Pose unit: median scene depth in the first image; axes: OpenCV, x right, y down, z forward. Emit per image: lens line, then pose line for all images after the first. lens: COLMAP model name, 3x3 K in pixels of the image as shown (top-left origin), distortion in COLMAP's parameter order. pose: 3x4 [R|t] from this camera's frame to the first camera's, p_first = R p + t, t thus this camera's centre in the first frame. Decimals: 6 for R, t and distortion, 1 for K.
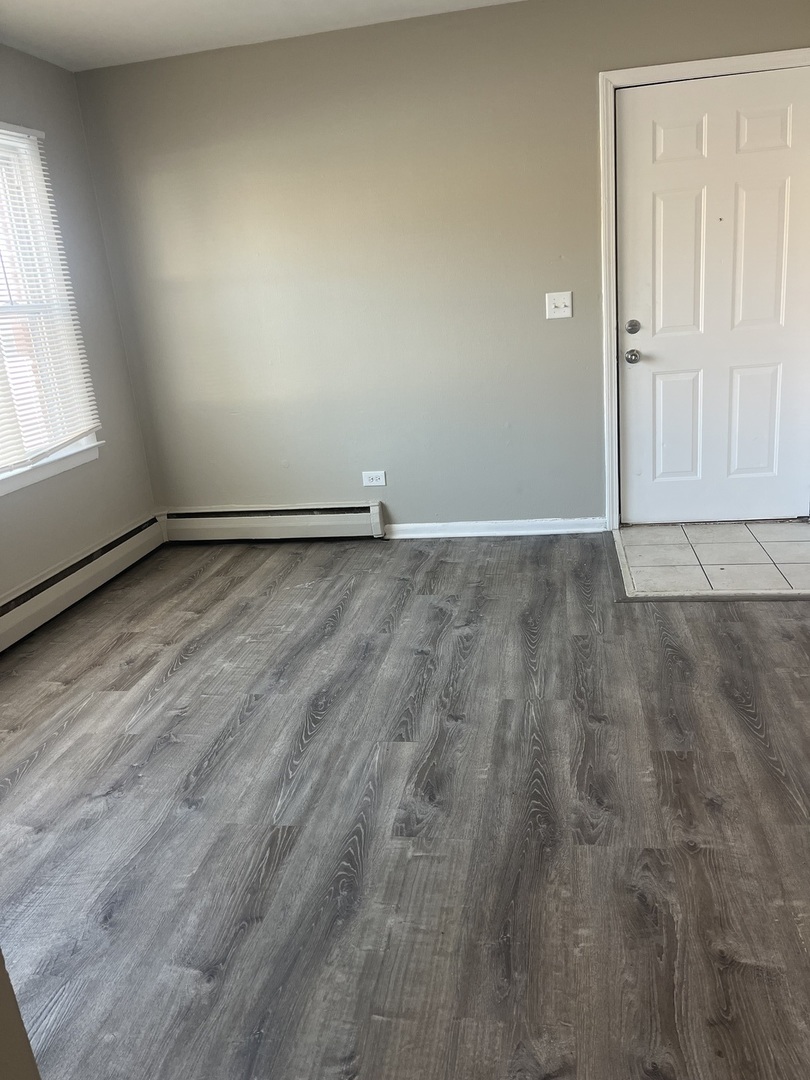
lens RADIAL K [[825.0, 0, 405.0], [0, 825.0, 539.3], [0, 0, 1]] dist [0.002893, -0.005789]
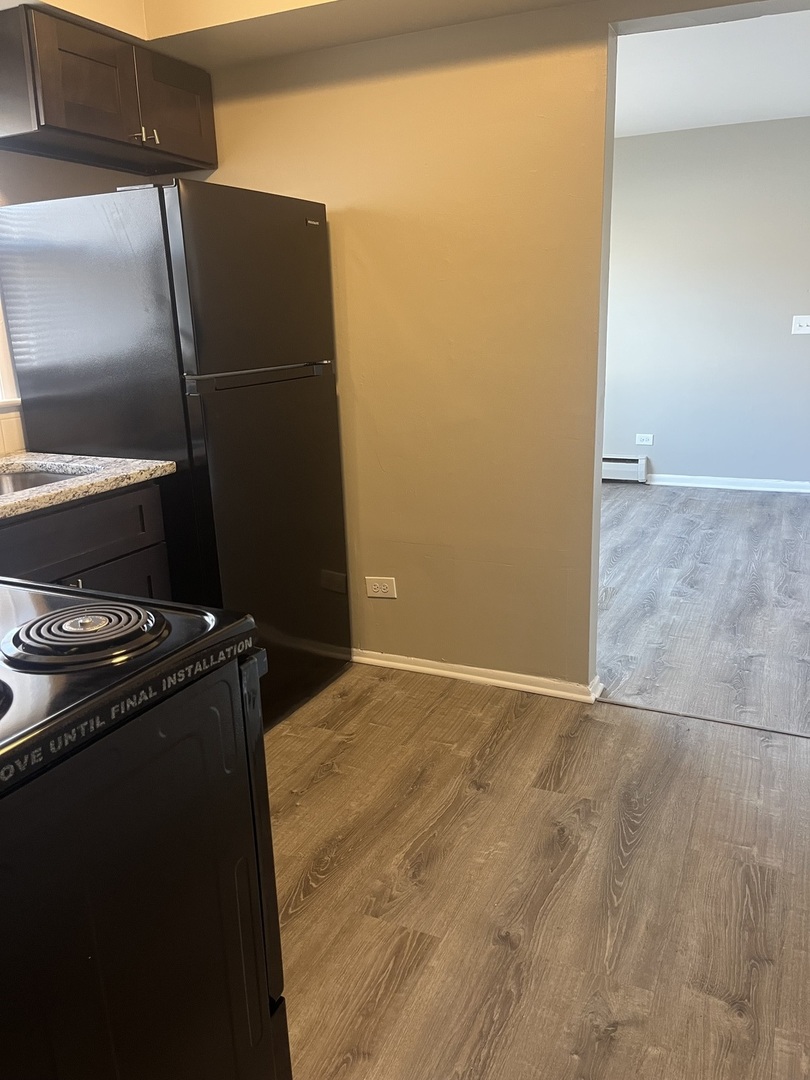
lens RADIAL K [[825.0, 0, 408.1], [0, 825.0, 539.0], [0, 0, 1]] dist [0.002893, -0.005789]
pose [[0.965046, 0.123229, -0.231303, -0.132195], [-0.124416, 0.992185, 0.009508, 0.215471], [0.230667, 0.019602, 0.972835, -0.744970]]
